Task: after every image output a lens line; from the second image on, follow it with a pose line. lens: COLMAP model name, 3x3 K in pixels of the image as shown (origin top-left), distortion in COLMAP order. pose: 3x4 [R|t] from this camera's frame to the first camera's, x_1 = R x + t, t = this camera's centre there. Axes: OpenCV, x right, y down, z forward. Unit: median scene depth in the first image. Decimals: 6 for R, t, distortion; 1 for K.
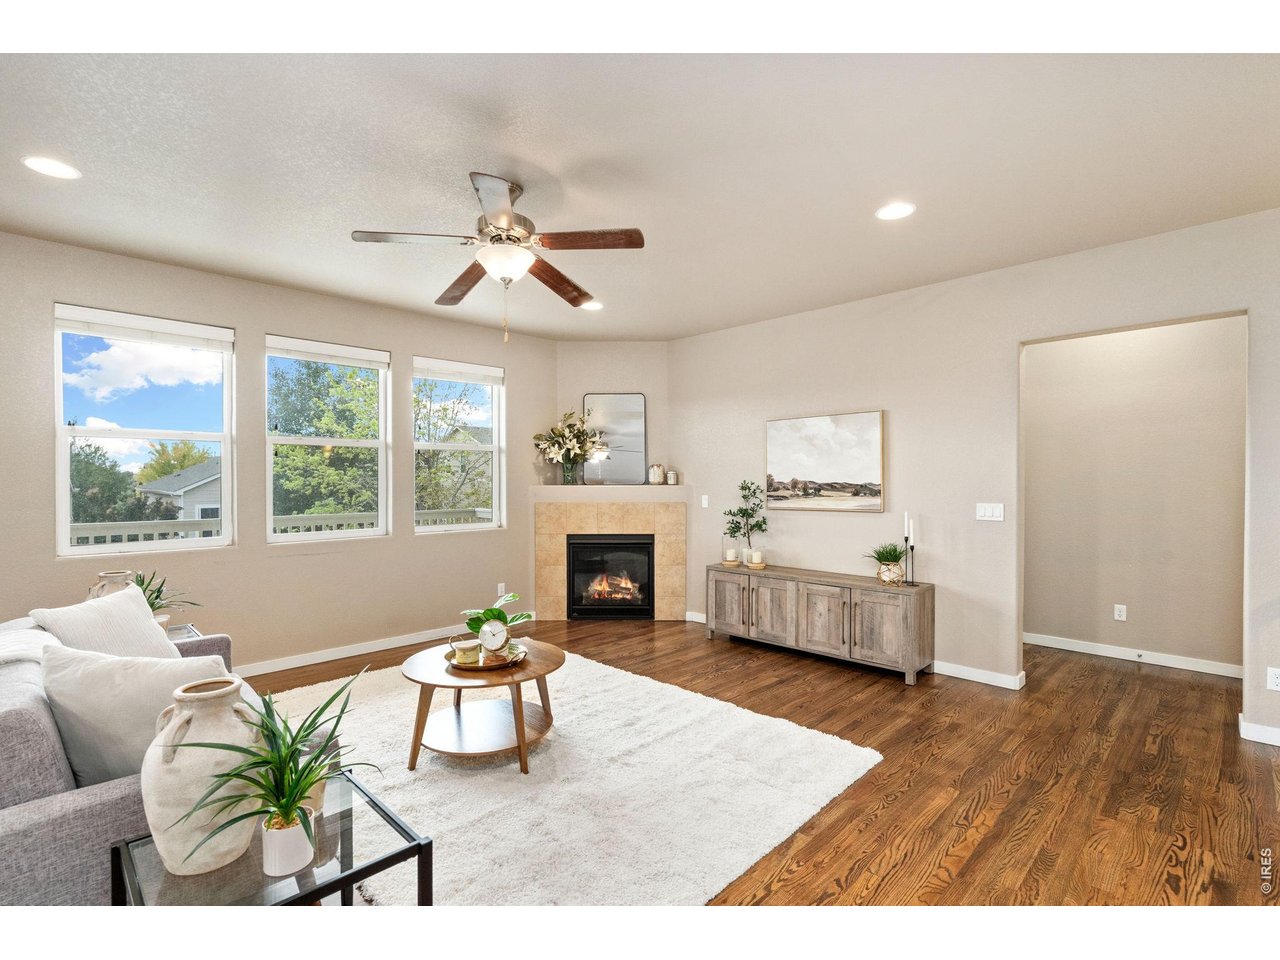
lens RADIAL K [[598.0, 0, 641.4], [0, 598.0, 484.0], [0, 0, 1]] dist [-0.001294, -0.000498]
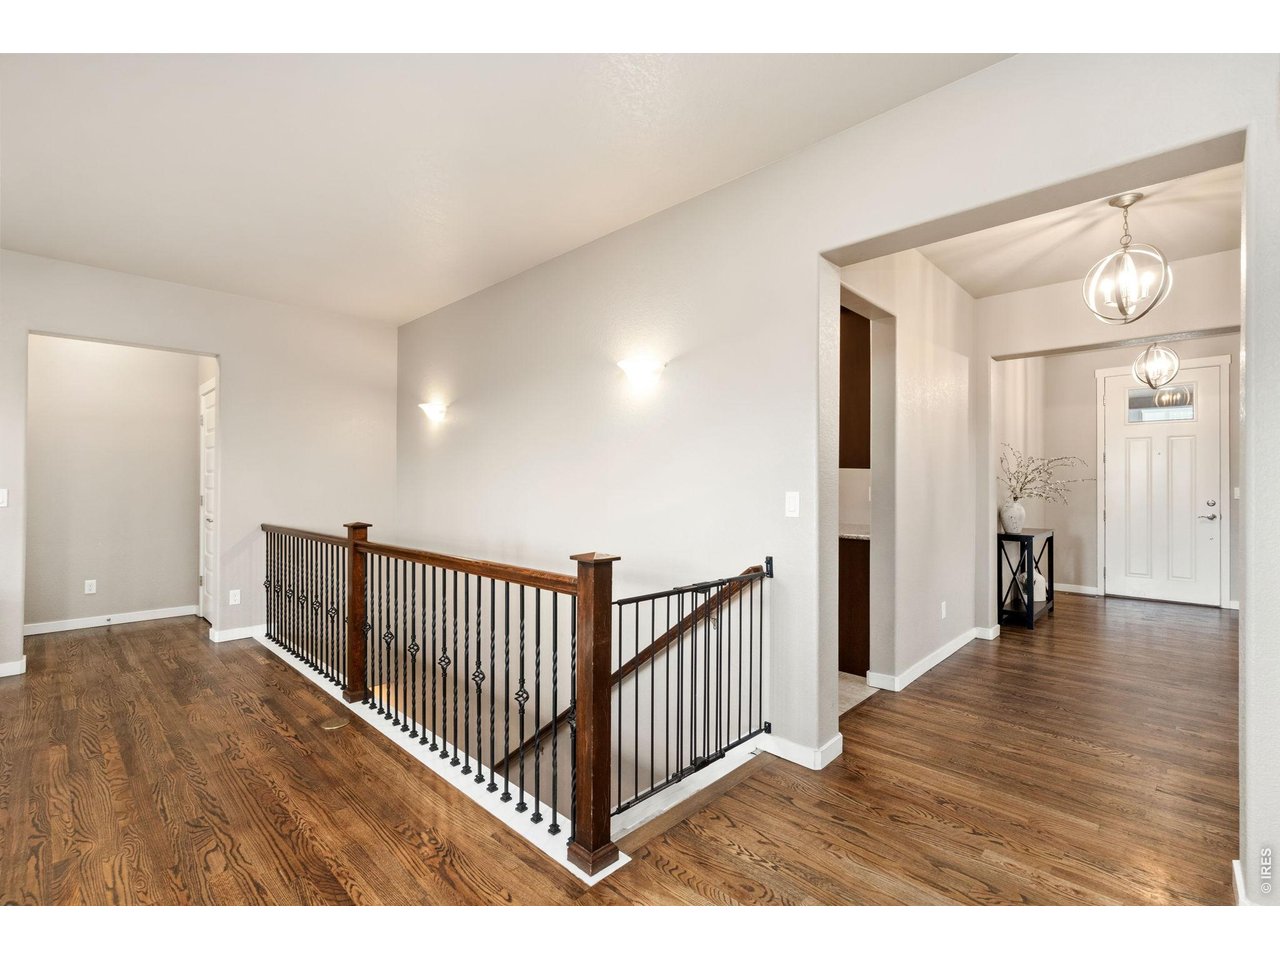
lens RADIAL K [[598.0, 0, 641.4], [0, 598.0, 484.0], [0, 0, 1]] dist [-0.001294, -0.000498]
pose [[-0.028463, 0.007510, 0.999567, -0.578217], [0.000914, 0.999972, -0.007487, 0.047154], [-0.999594, 0.000701, -0.028469, -0.021382]]
